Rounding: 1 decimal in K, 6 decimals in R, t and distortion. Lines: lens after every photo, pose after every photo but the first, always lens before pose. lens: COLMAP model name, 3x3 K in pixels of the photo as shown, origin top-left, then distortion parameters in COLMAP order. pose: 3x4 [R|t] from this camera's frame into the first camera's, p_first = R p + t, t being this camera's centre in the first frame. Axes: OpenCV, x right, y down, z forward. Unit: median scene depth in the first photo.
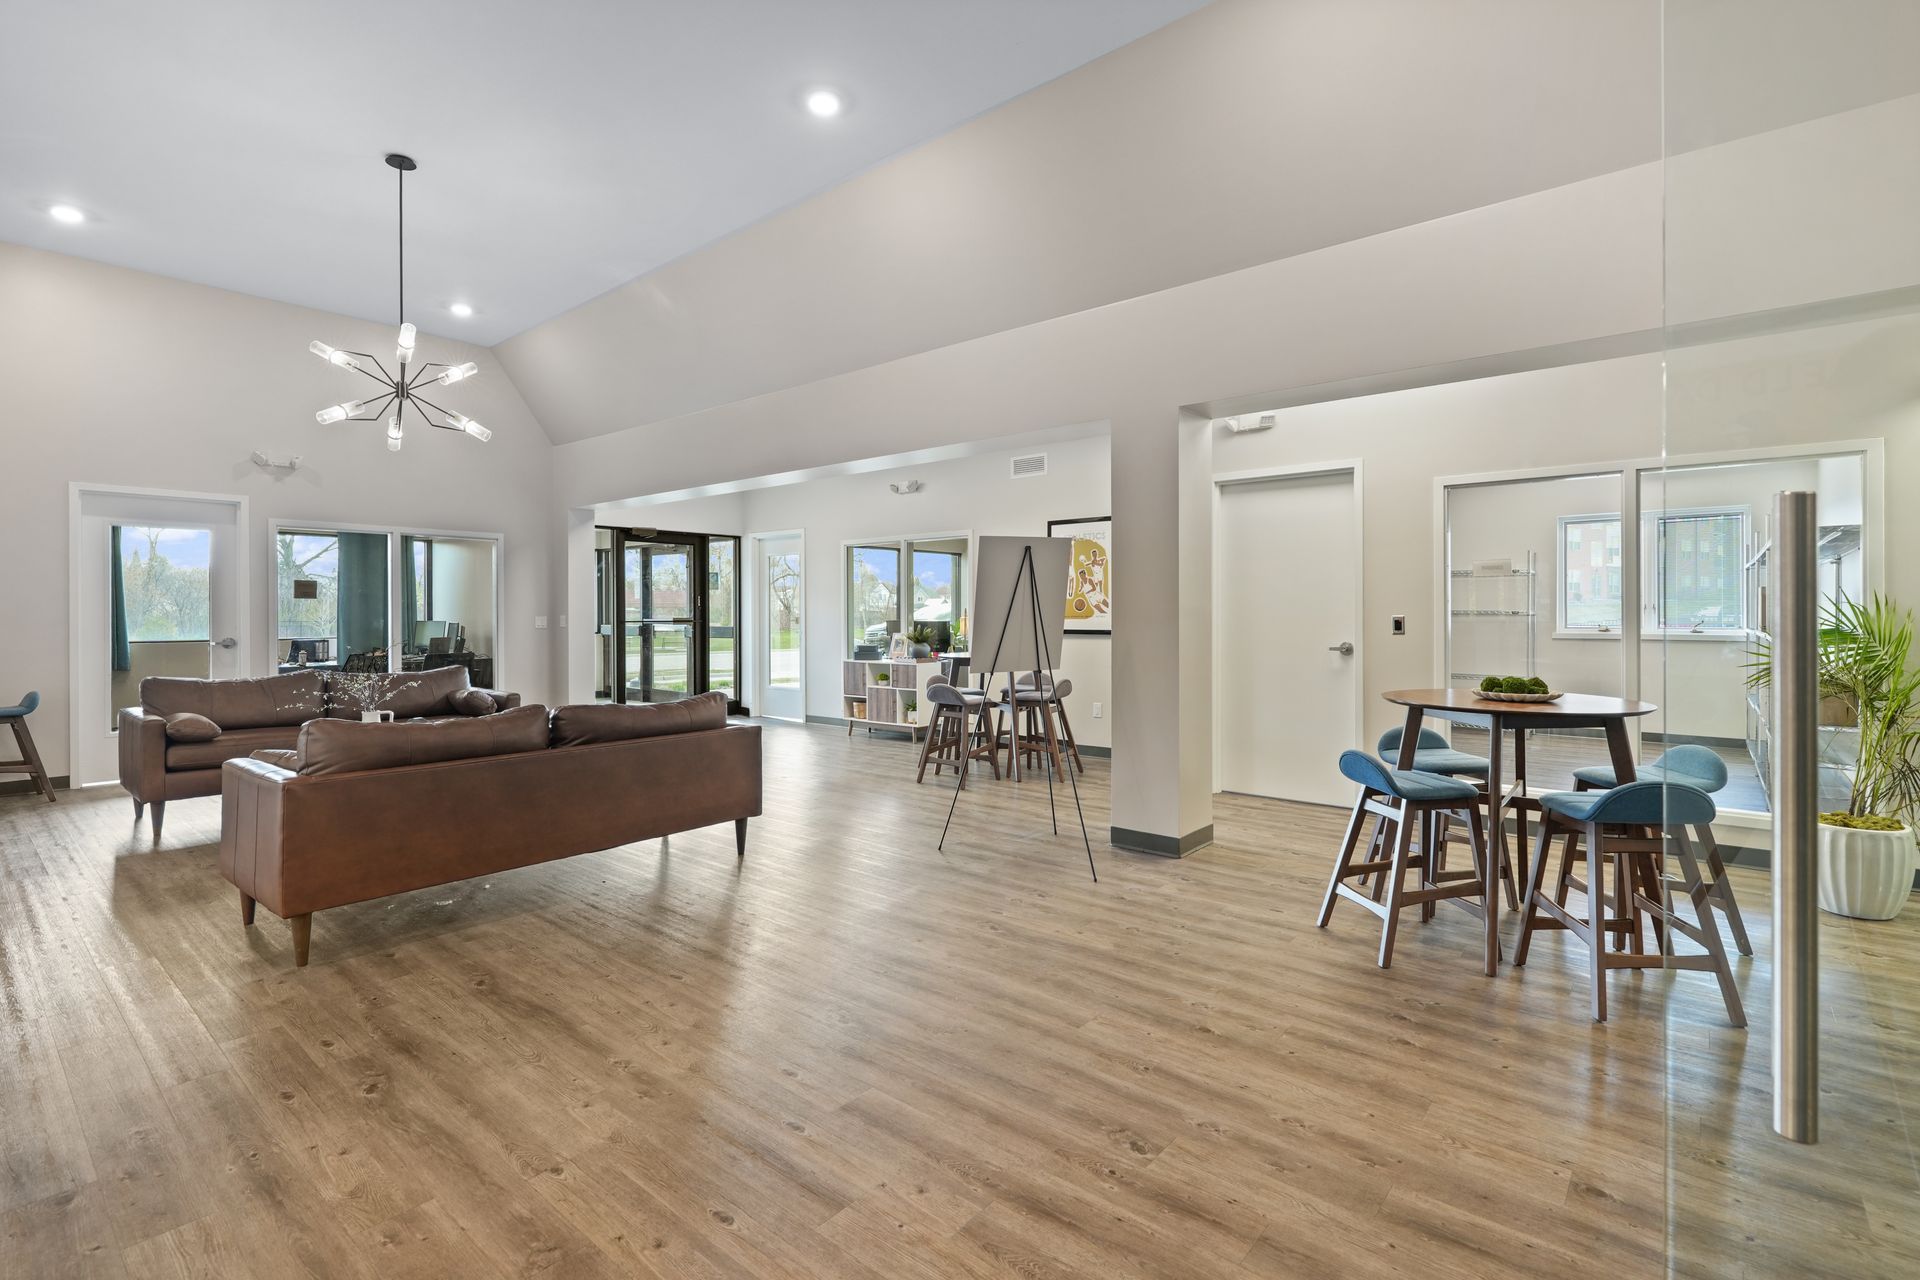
lens RADIAL K [[822.3, 0, 862.4], [0, 822.3, 618.8], [0, 0, 1]] dist [0.092425, 0.000027]
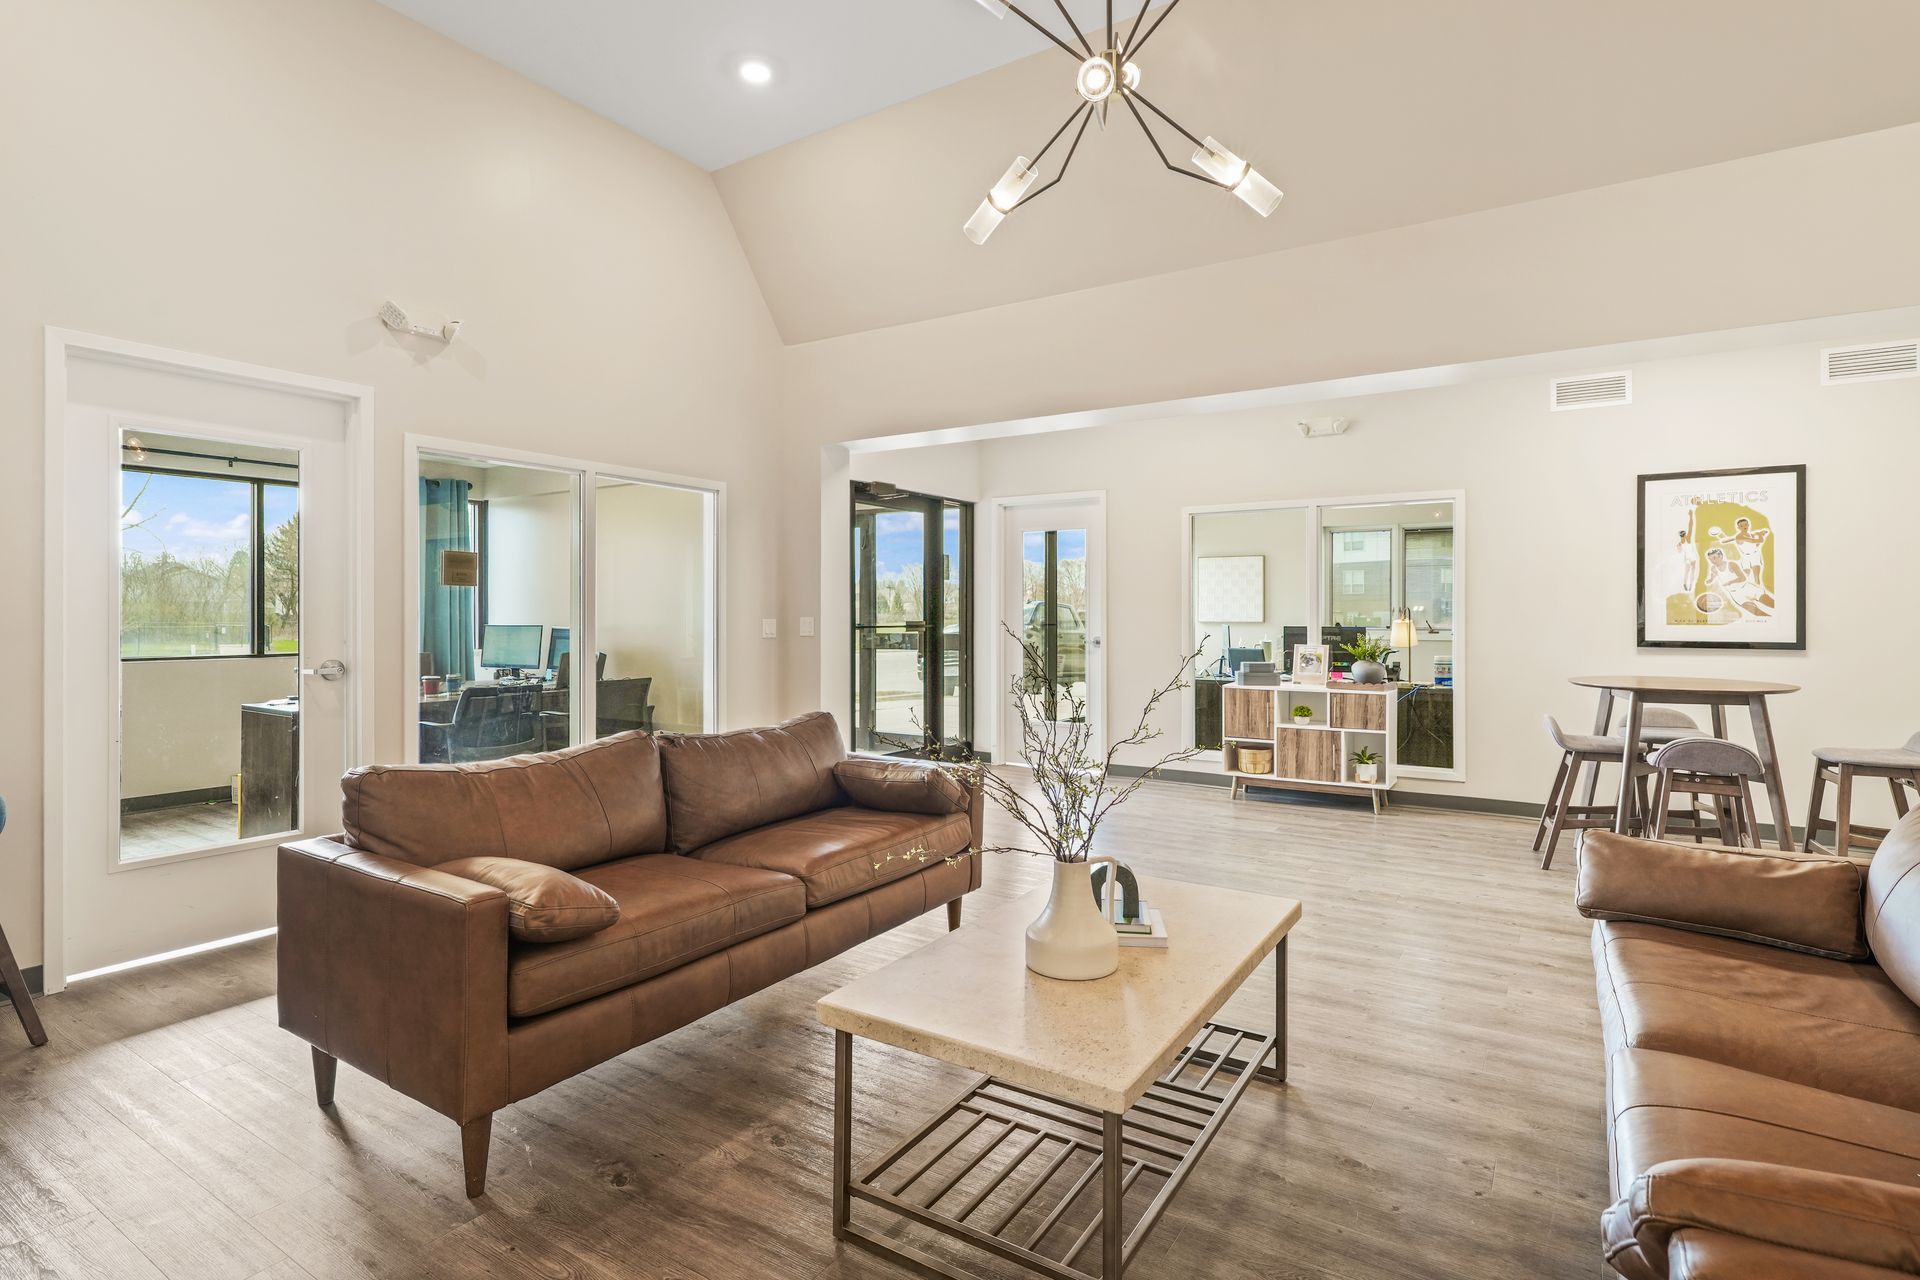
lens RADIAL K [[906.4, 0, 939.3], [0, 906.4, 616.4], [0, 0, 1]] dist [0.002420, 0.000509]
pose [[0.989470, 0.006950, 0.144569, -0.377028], [-0.005595, 0.999937, -0.009780, 0.003464], [-0.144628, 0.008869, 0.989446, 0.333113]]
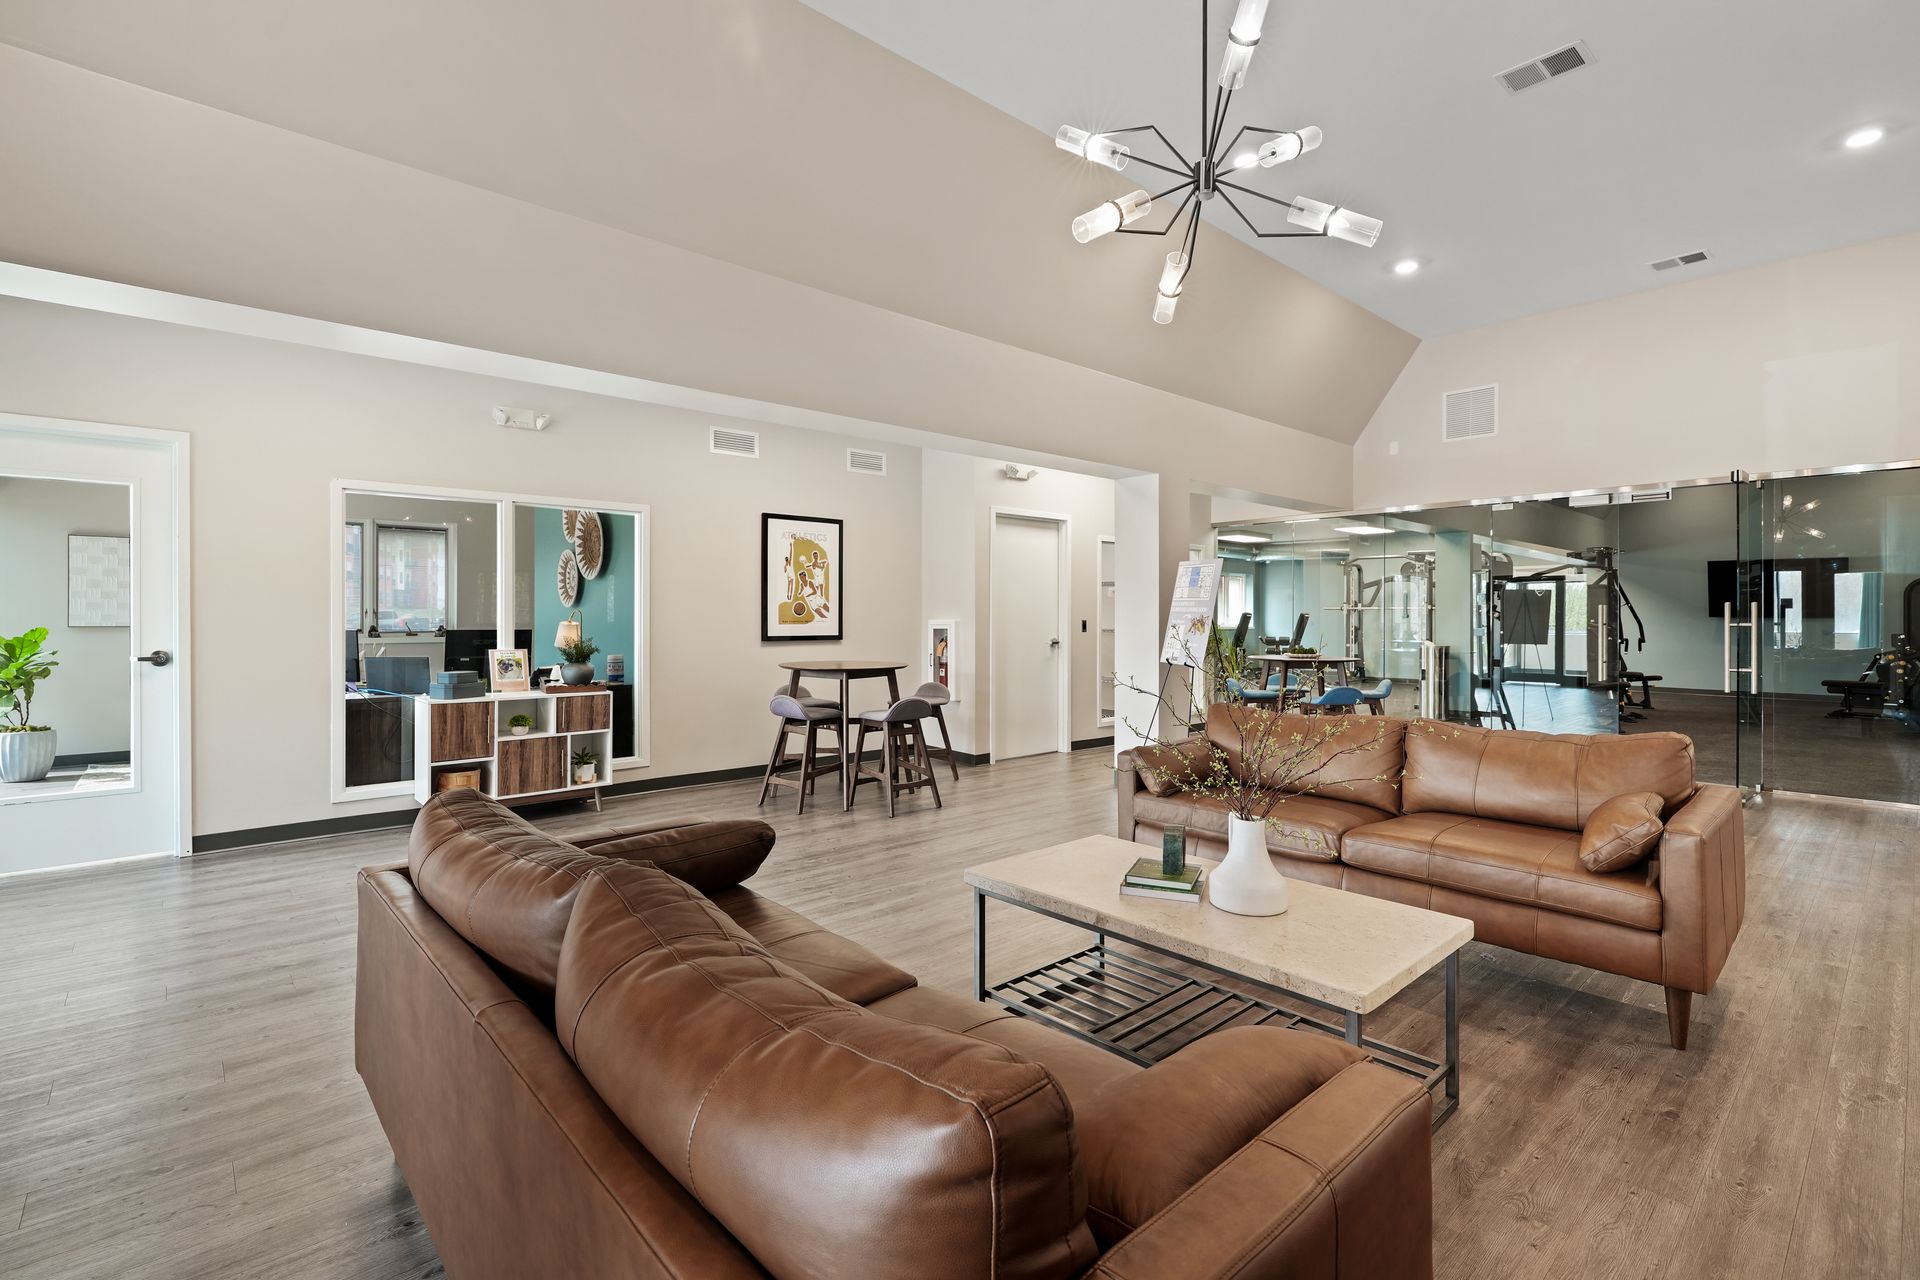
lens RADIAL K [[906.4, 0, 939.3], [0, 906.4, 616.4], [0, 0, 1]] dist [0.002420, 0.000509]
pose [[0.134537, 0.003833, 0.990901, -0.622857], [0.007183, 0.999962, -0.004843, -0.002163], [-0.990883, 0.007769, 0.134504, 0.614954]]
